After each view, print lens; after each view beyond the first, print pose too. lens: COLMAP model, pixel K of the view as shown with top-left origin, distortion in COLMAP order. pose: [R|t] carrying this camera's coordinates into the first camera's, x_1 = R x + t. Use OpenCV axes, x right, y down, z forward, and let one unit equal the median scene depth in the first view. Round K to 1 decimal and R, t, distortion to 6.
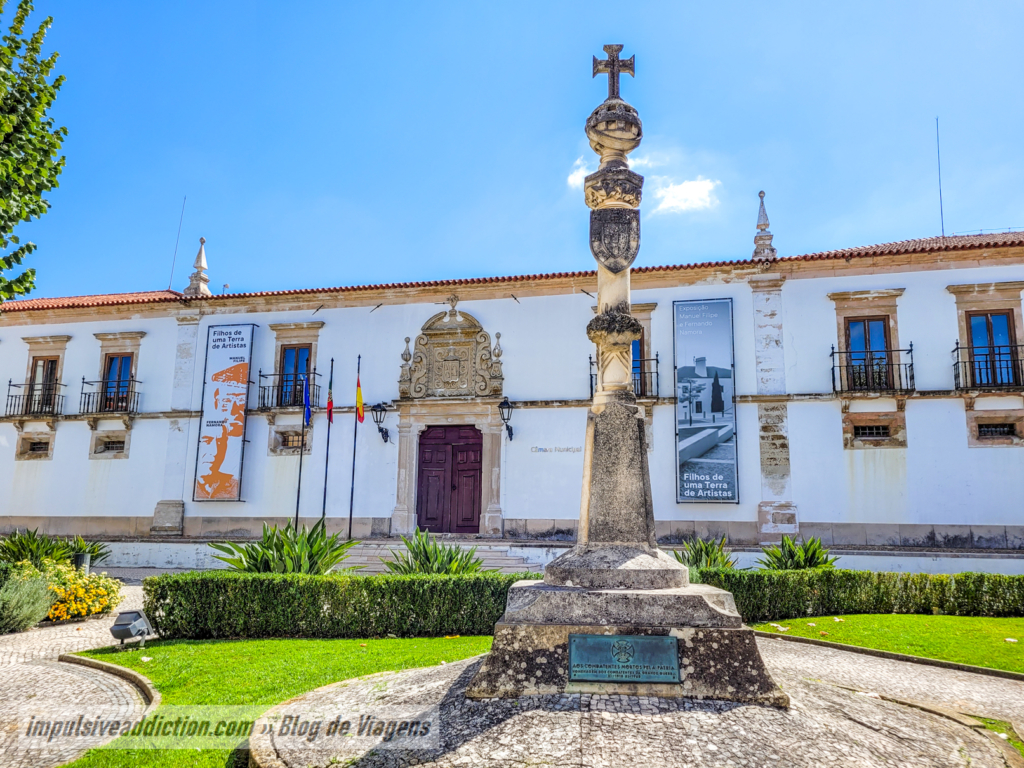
lens RADIAL K [[779.0, 0, 514.7], [0, 779.0, 383.4], [0, 0, 1]] dist [0.045998, -0.041079]
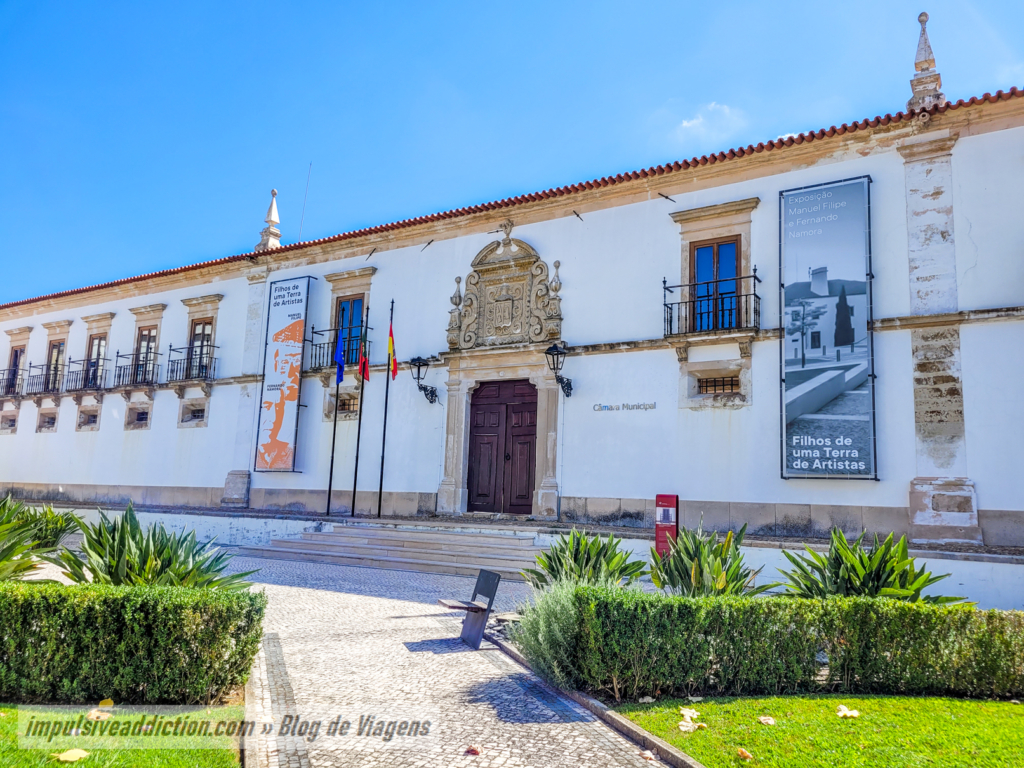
lens RADIAL K [[779.0, 0, 510.2], [0, 779.0, 382.5], [0, 0, 1]] dist [0.045998, -0.041079]
pose [[0.945454, -0.029140, -0.324450, 0.190484], [0.037131, 0.999140, 0.018465, 0.042217], [0.323632, -0.029505, 0.945723, 0.243371]]
